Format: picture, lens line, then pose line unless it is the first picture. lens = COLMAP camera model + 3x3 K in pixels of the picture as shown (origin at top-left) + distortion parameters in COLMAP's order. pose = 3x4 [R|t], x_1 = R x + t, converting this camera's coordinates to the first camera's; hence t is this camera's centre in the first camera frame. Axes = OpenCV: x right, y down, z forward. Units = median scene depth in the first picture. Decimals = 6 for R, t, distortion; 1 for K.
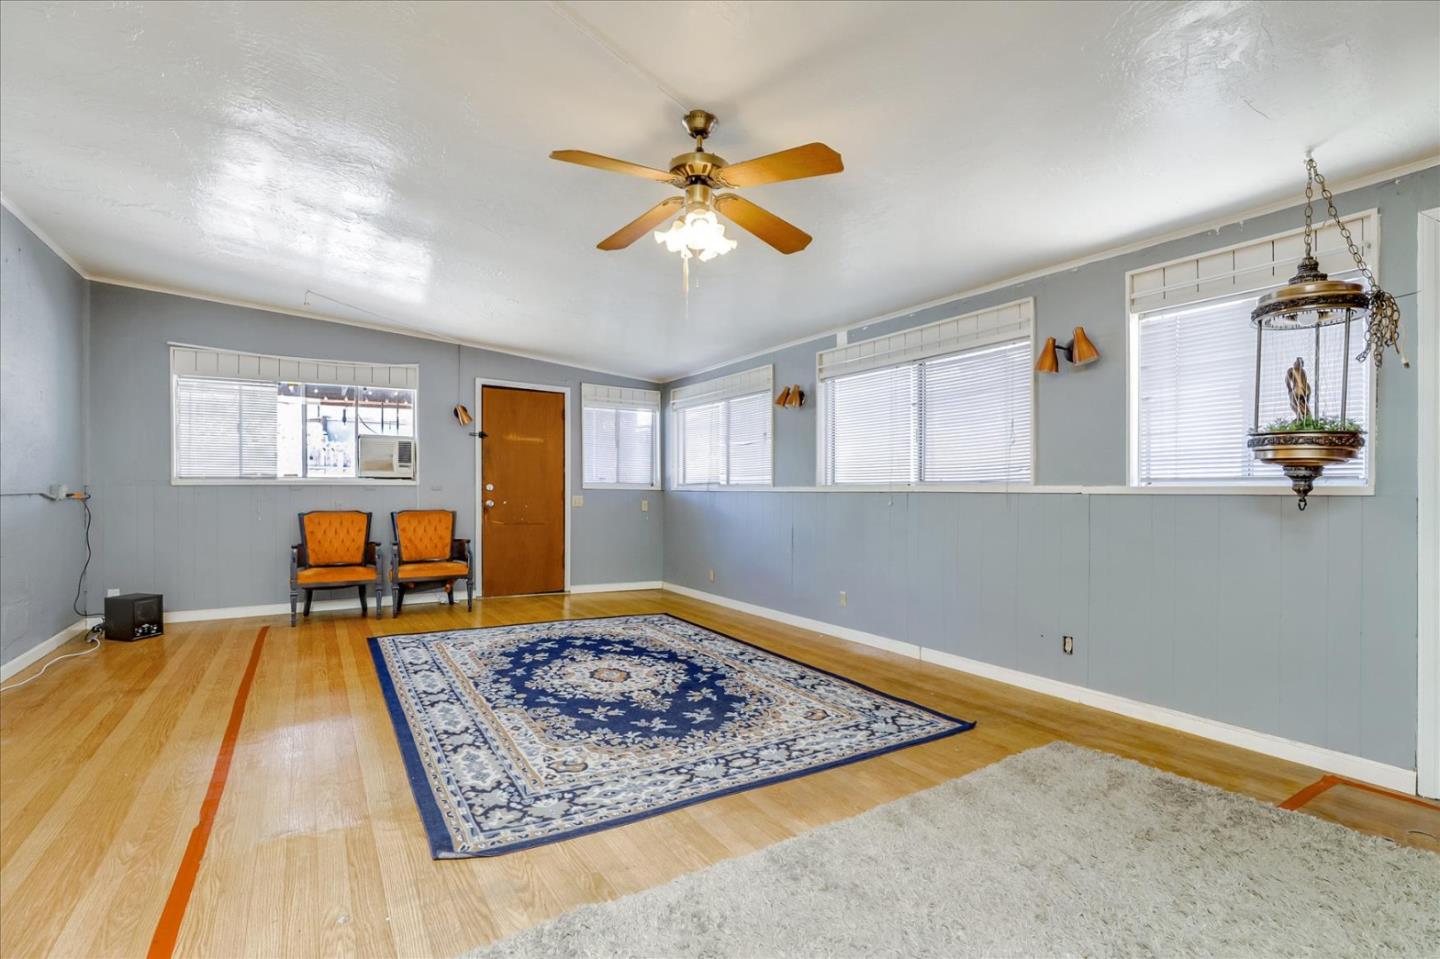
lens RADIAL K [[659.8, 0, 722.7], [0, 659.8, 494.4], [0, 0, 1]] dist [-0.029589, 0.000548]
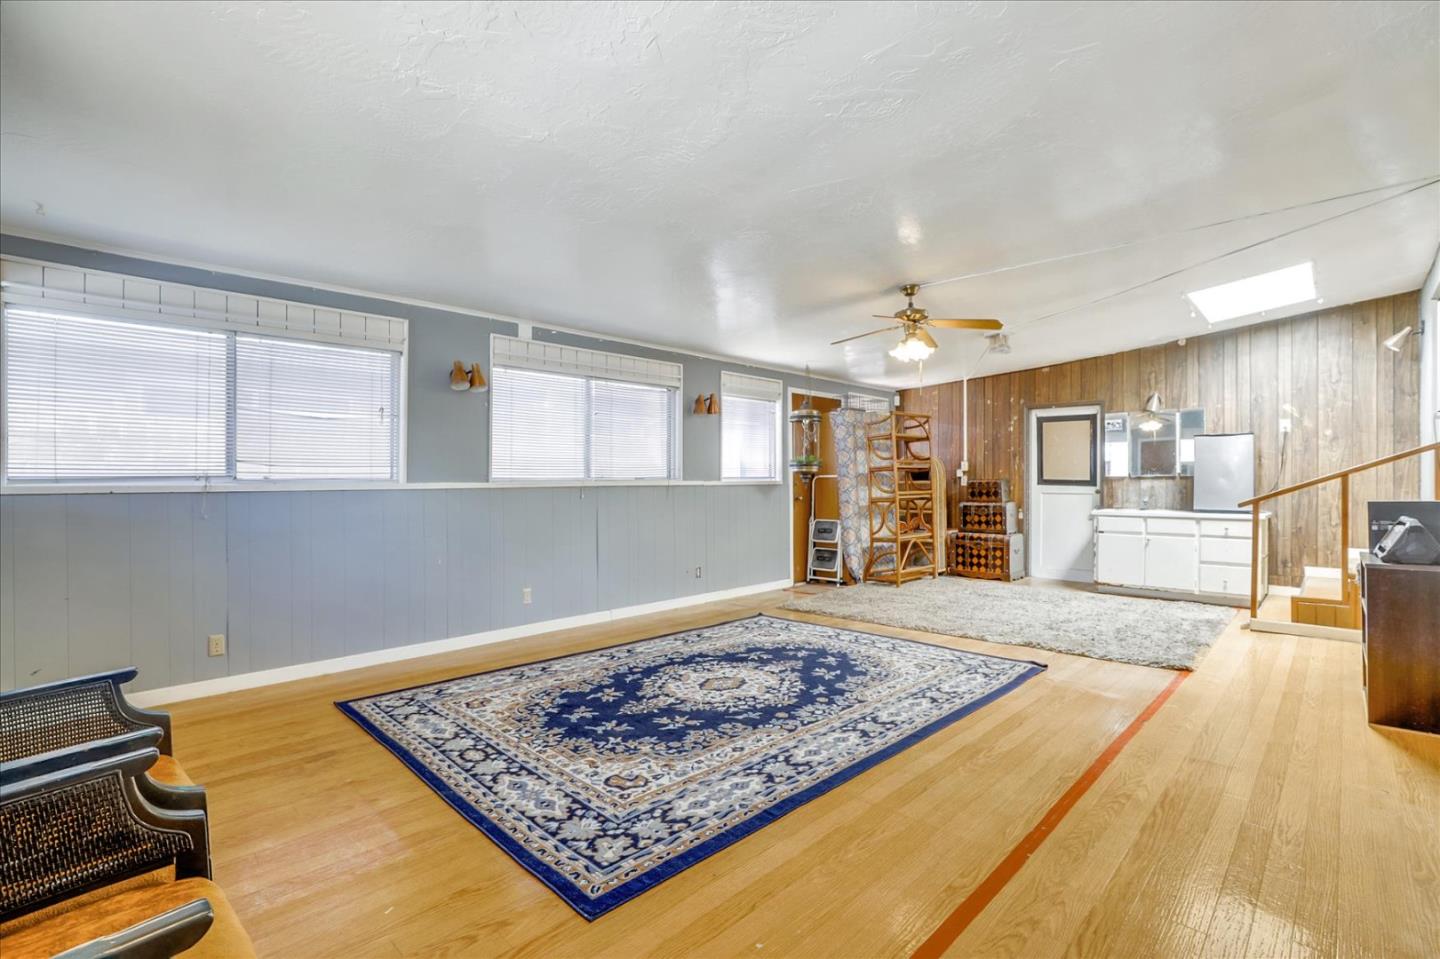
lens RADIAL K [[659.8, 0, 722.7], [0, 659.8, 478.6], [0, 0, 1]] dist [-0.029589, 0.000548]
pose [[-0.236384, 0.006881, 0.971635, -1.149302], [0.014268, 0.999892, -0.003610, -0.012440], [-0.971555, 0.013010, -0.236457, 1.298591]]
